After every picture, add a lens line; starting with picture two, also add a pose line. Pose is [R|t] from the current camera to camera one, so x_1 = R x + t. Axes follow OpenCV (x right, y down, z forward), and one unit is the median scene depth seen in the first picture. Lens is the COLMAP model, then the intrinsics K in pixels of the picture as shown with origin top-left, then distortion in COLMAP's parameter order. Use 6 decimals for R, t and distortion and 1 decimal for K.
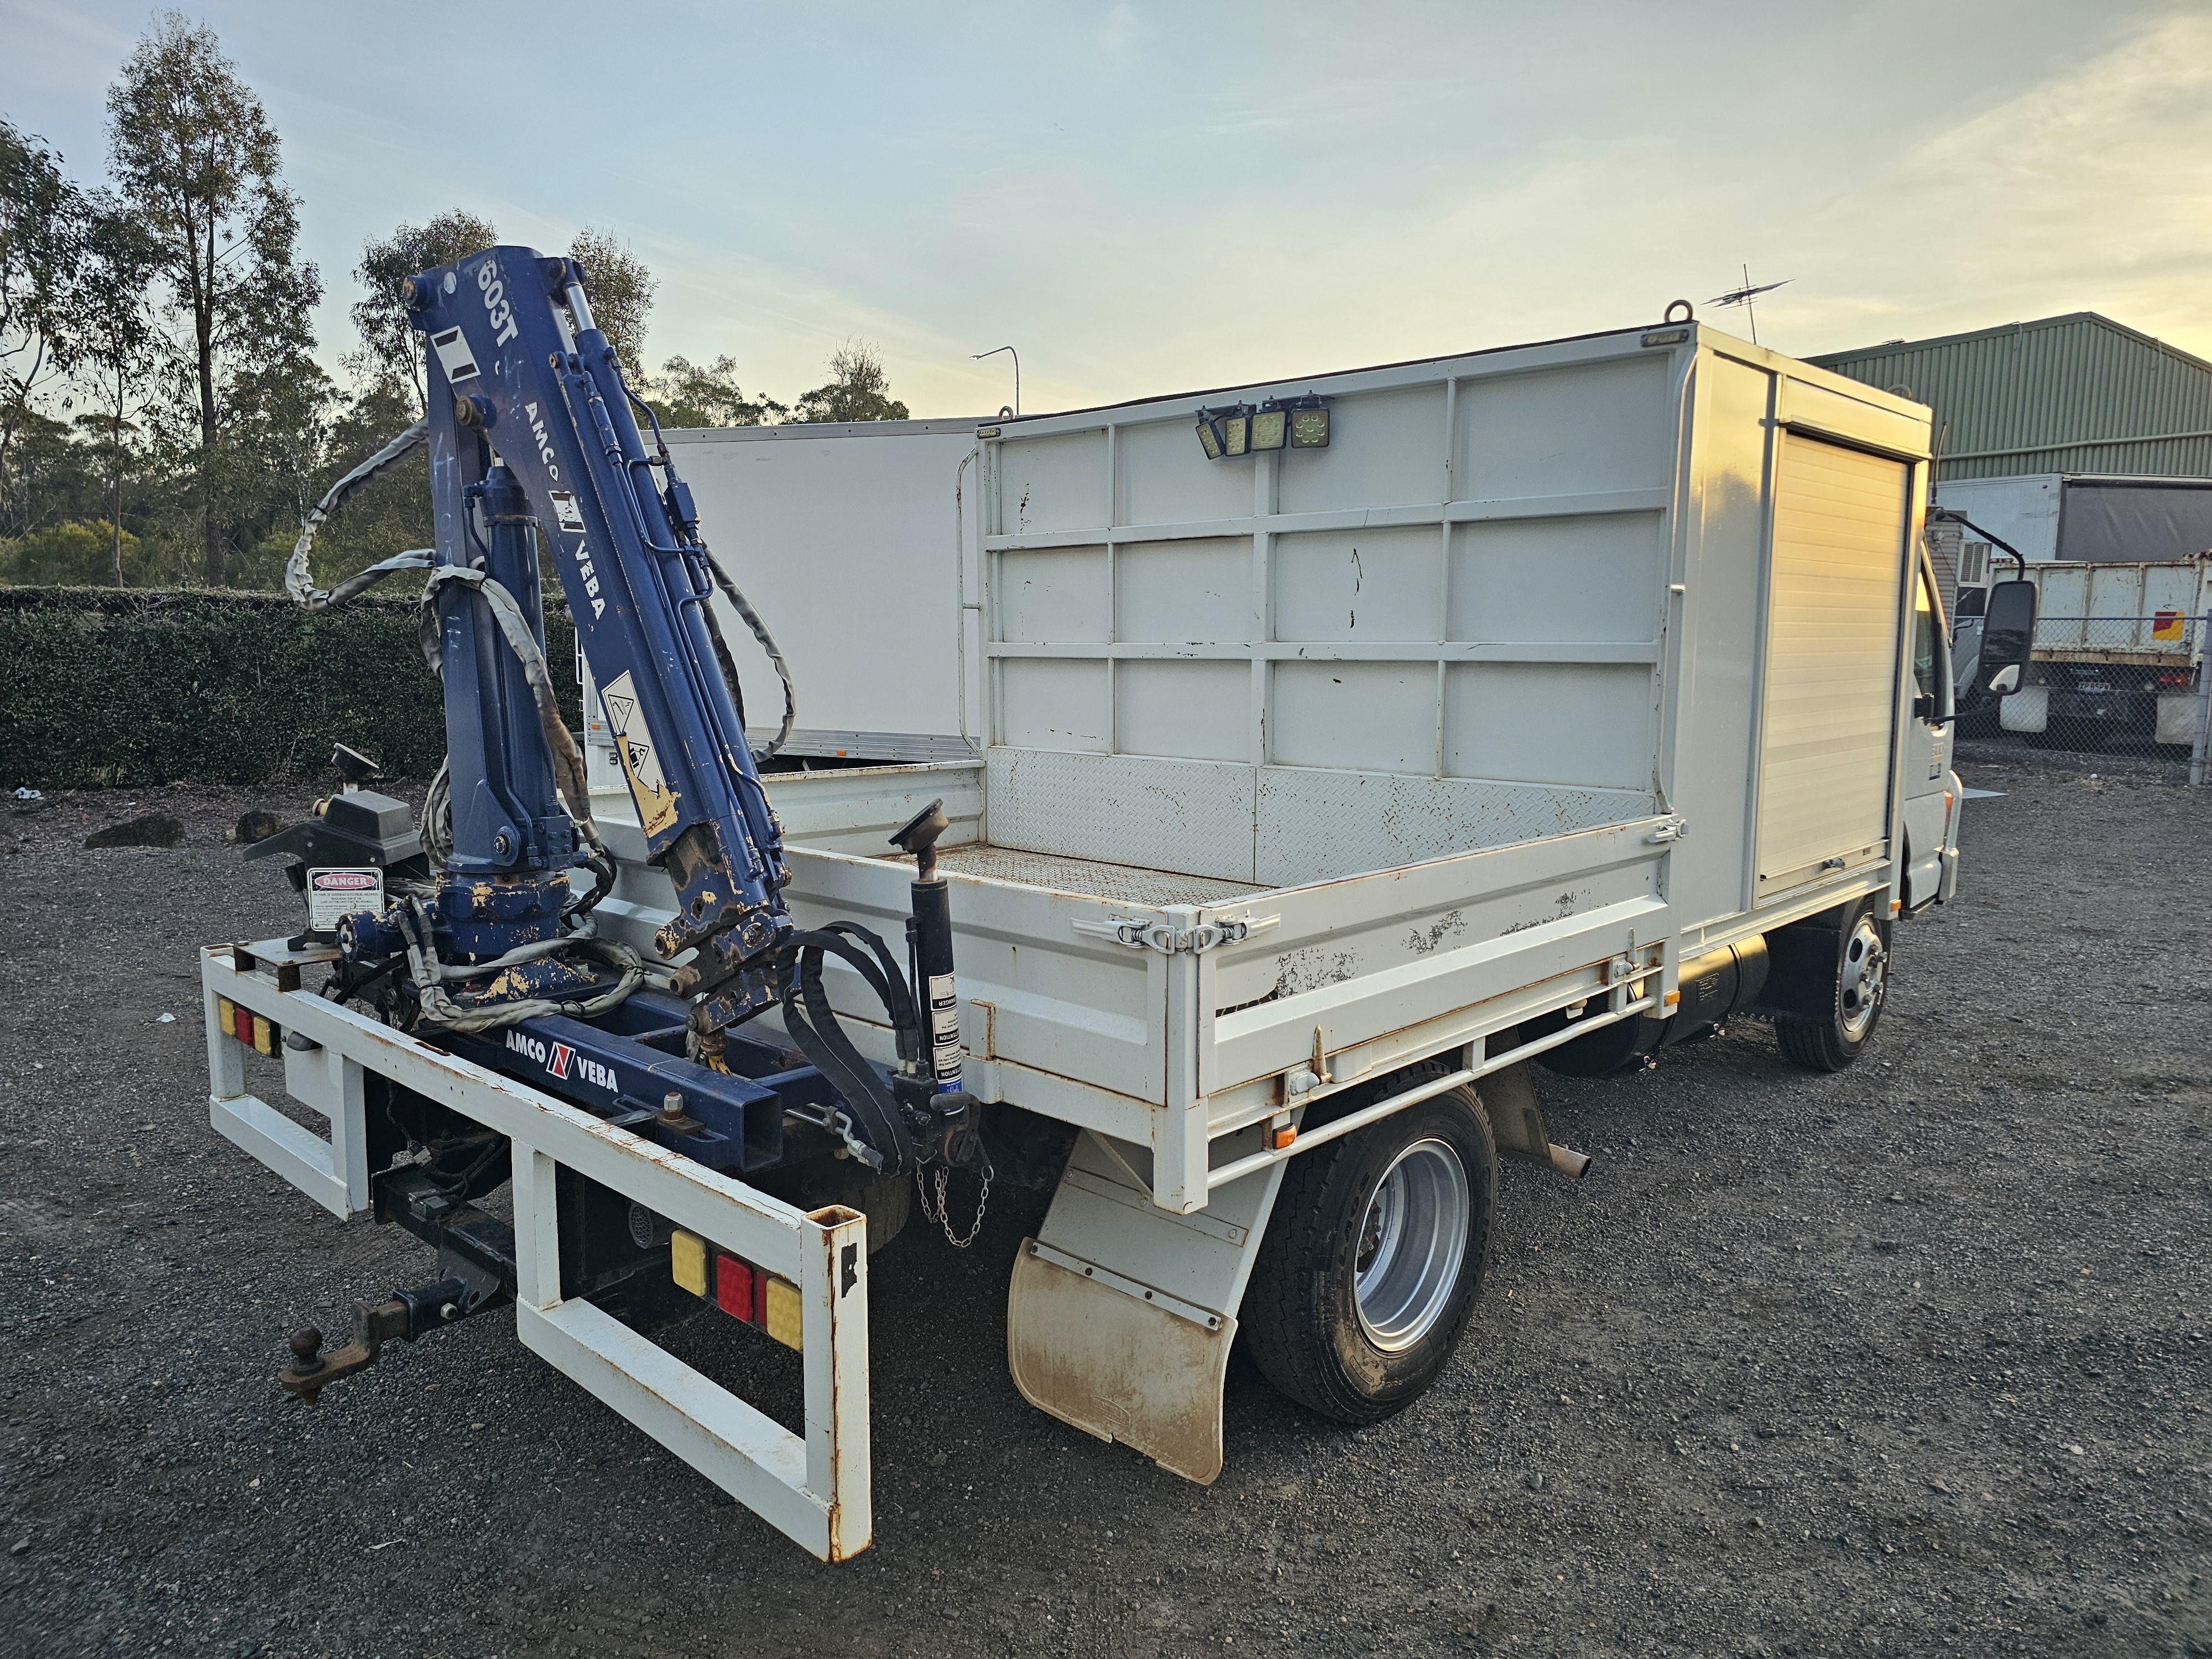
lens RADIAL K [[1490.3, 0, 1106.3], [0, 1490.3, 835.9], [0, 0, 1]] dist [0.037098, -0.027144]
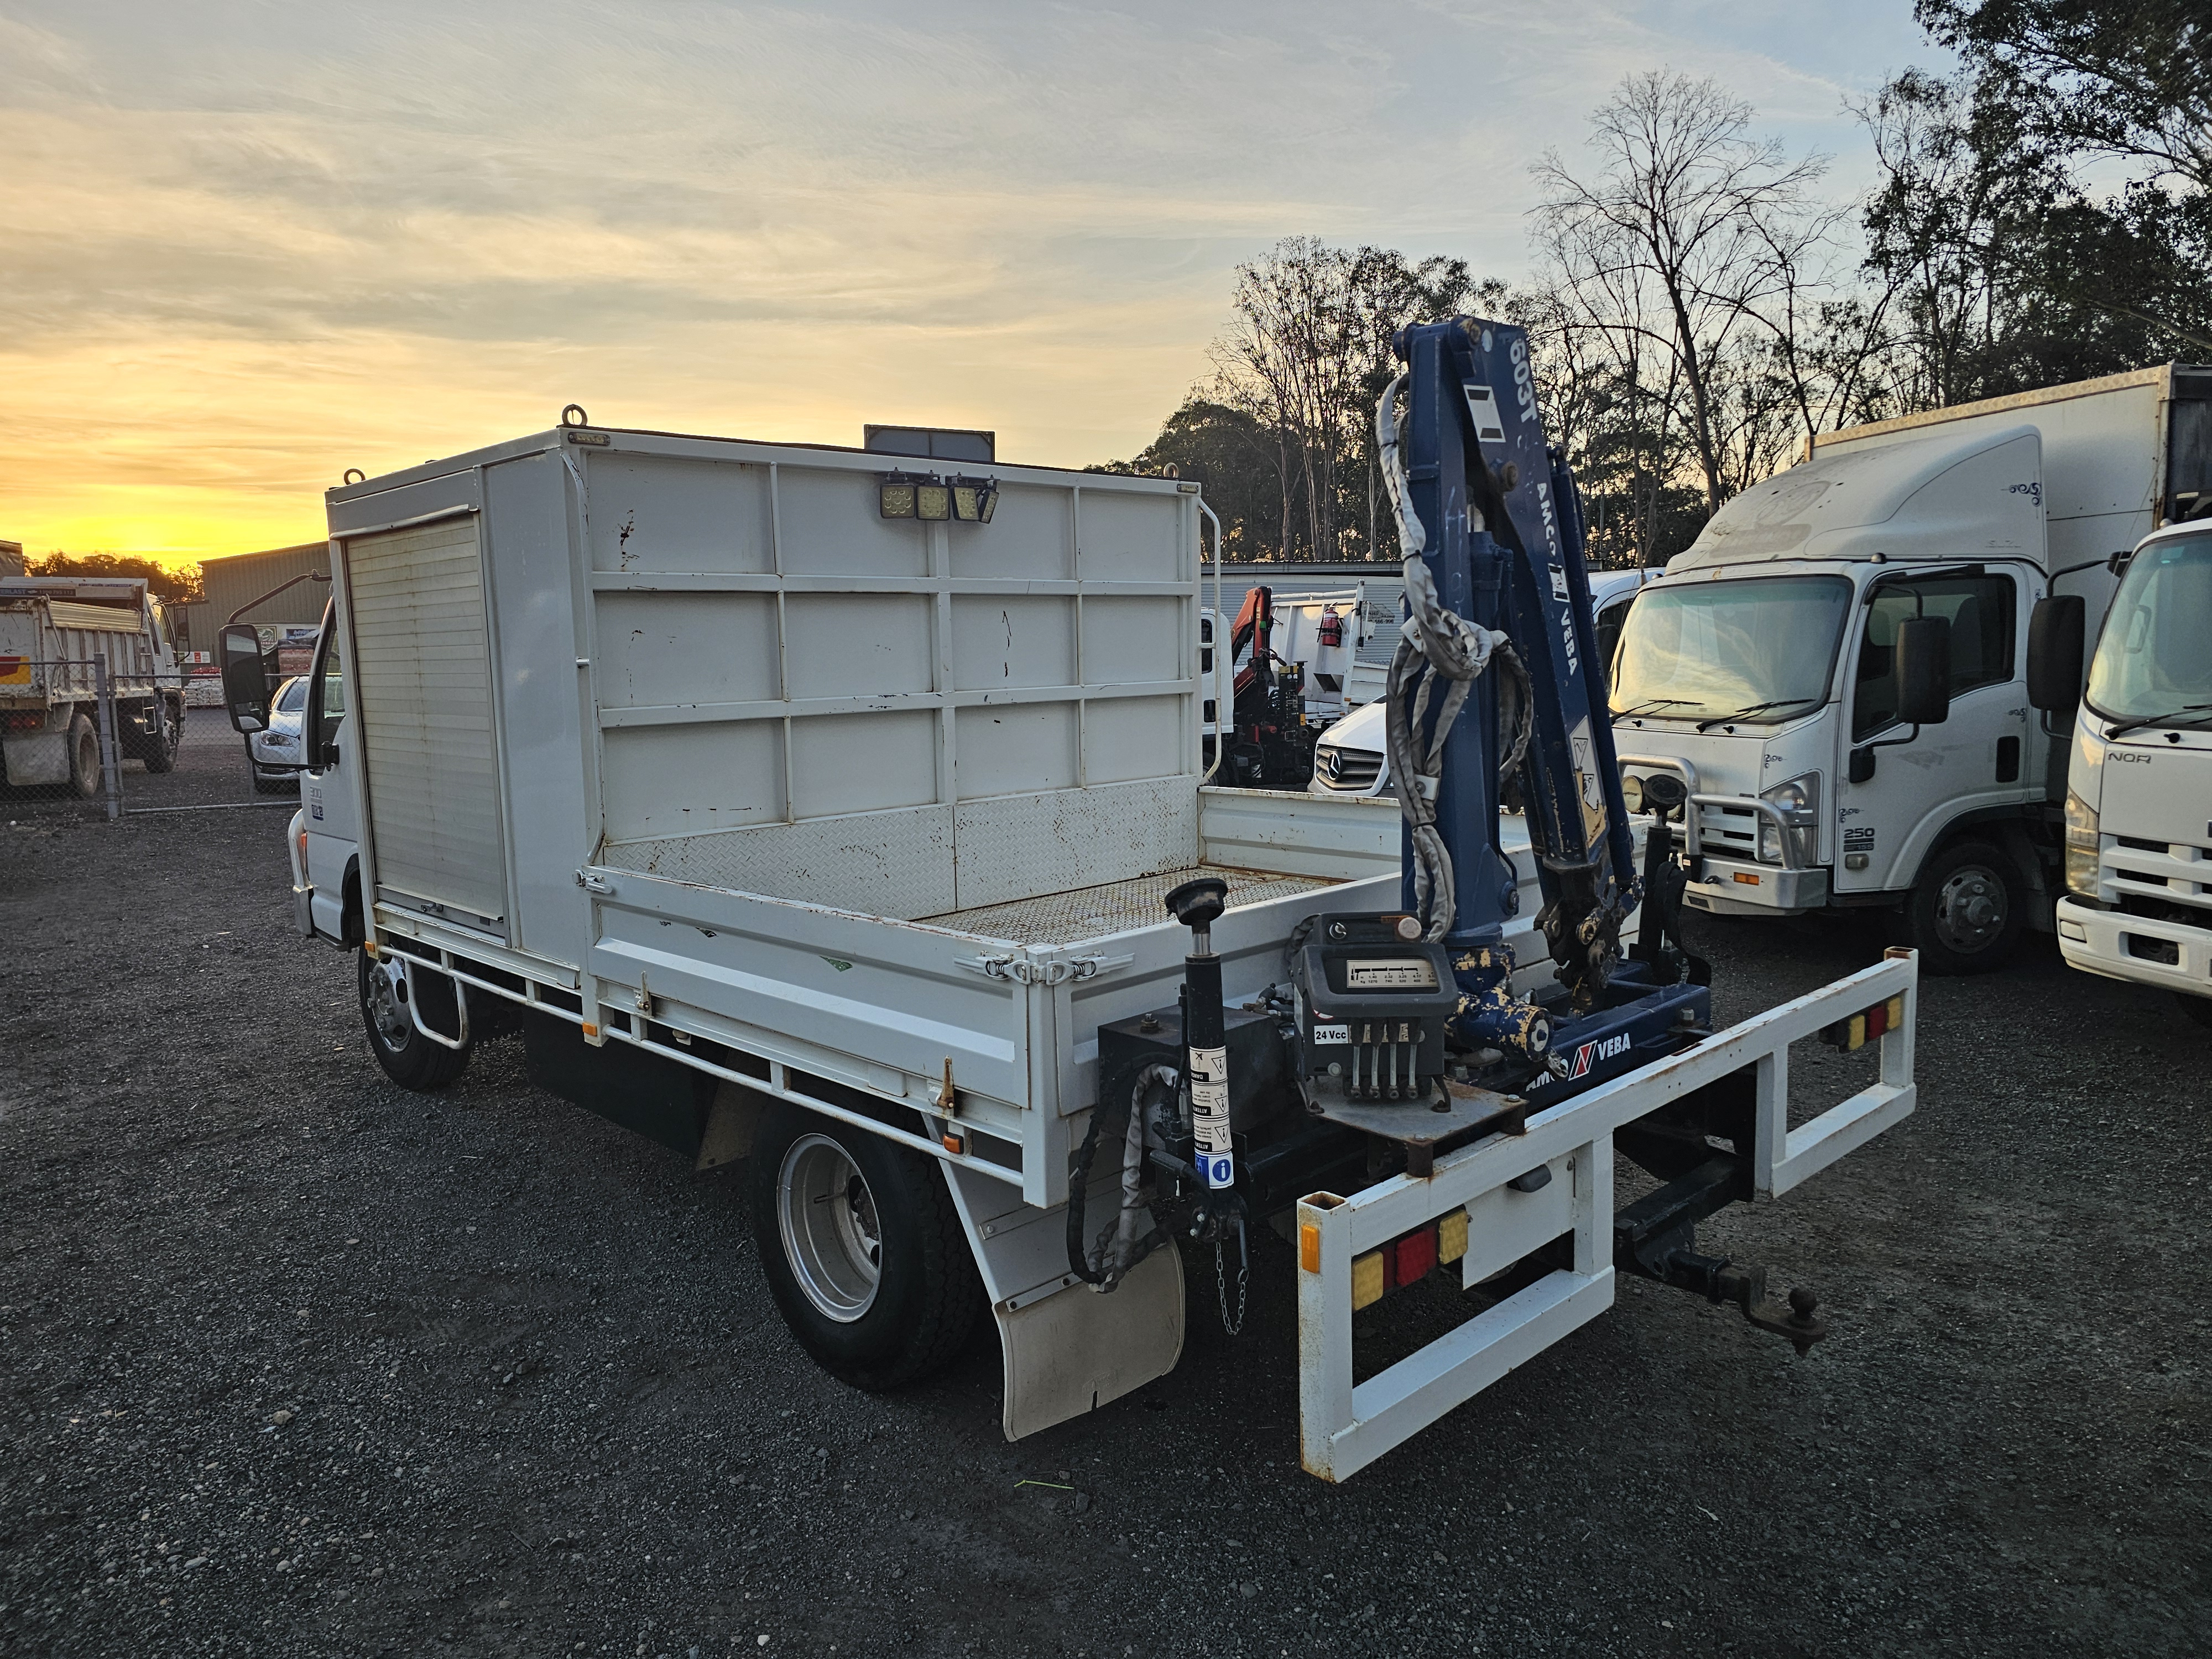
lens RADIAL K [[1490.3, 0, 1072.5], [0, 1490.3, 819.7], [0, 0, 1]] dist [0.037098, -0.027144]
pose [[0.055192, -0.118588, 0.991408, -1.465503], [0.155849, 0.981775, 0.108760, -0.210382], [-0.986238, 0.148507, 0.072668, 1.247284]]
